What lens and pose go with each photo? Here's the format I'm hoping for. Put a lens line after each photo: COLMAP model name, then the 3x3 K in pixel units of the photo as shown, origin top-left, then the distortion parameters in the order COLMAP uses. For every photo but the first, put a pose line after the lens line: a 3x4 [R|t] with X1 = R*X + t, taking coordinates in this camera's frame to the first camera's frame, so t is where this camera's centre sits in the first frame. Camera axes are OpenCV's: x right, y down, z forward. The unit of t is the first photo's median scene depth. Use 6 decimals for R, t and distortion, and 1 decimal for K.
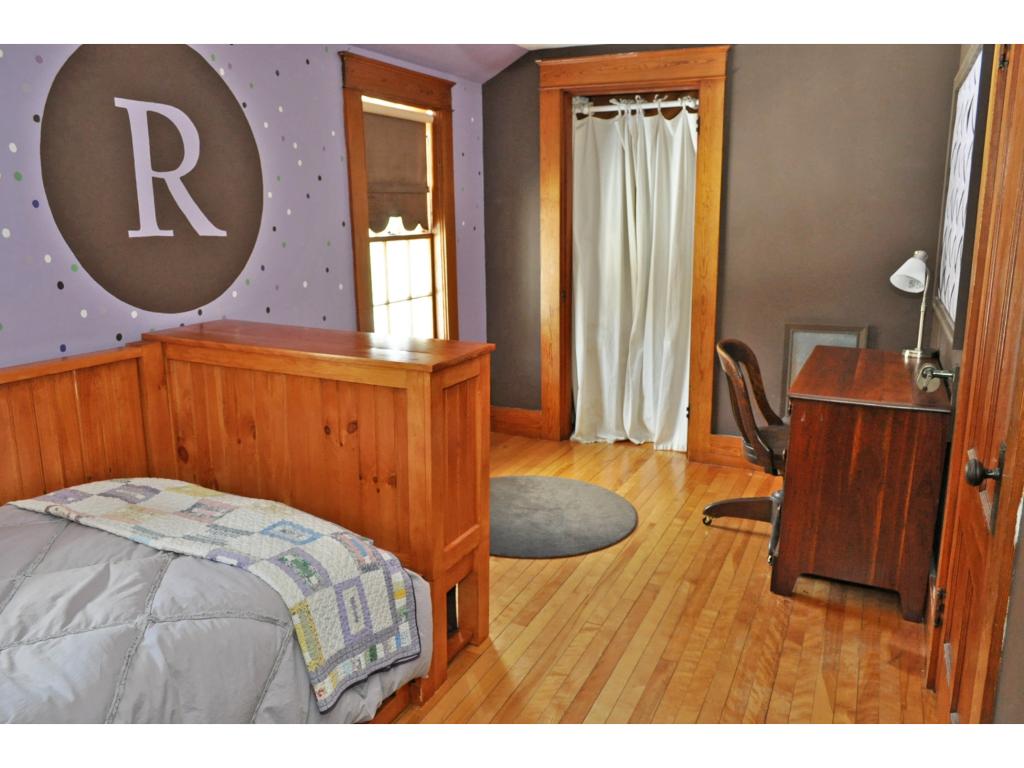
lens RADIAL K [[791.4, 0, 511.8], [0, 791.4, 382.0], [0, 0, 1]] dist [-0.022251, 0.011840]
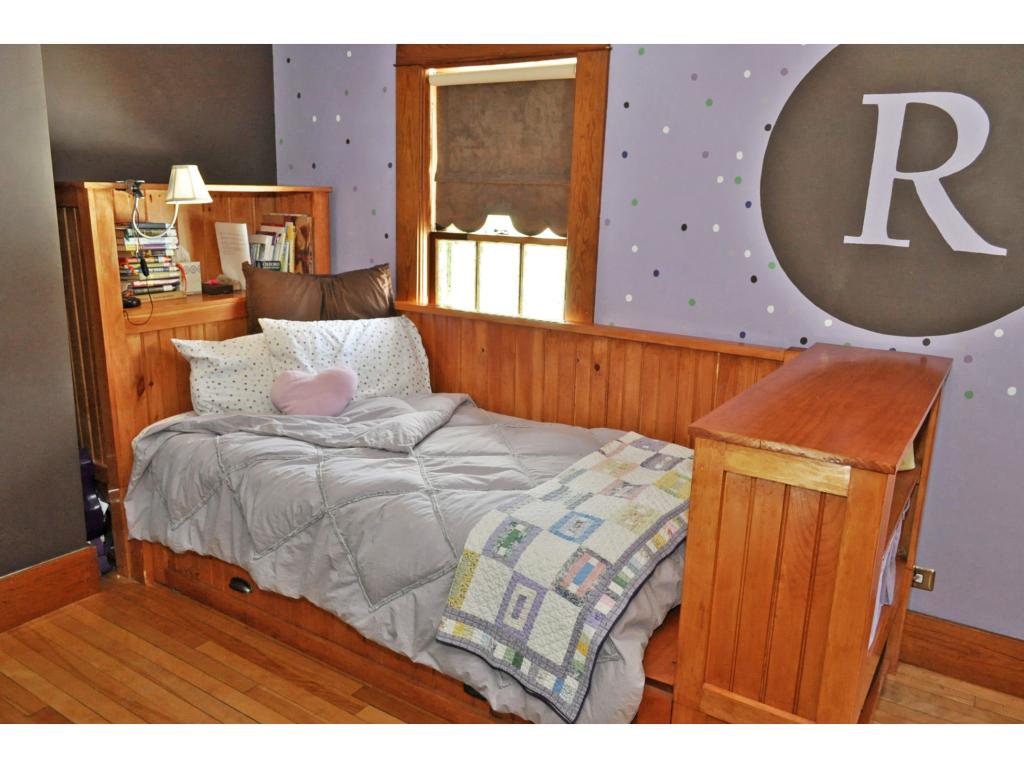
lens RADIAL K [[791.4, 0, 510.7], [0, 791.4, 385.6], [0, 0, 1]] dist [-0.022251, 0.011840]
pose [[-0.141379, 0.228808, -0.963150, 0.597121], [-0.239145, 0.936214, 0.257513, -0.195833], [0.960636, 0.266739, -0.077643, 0.840386]]
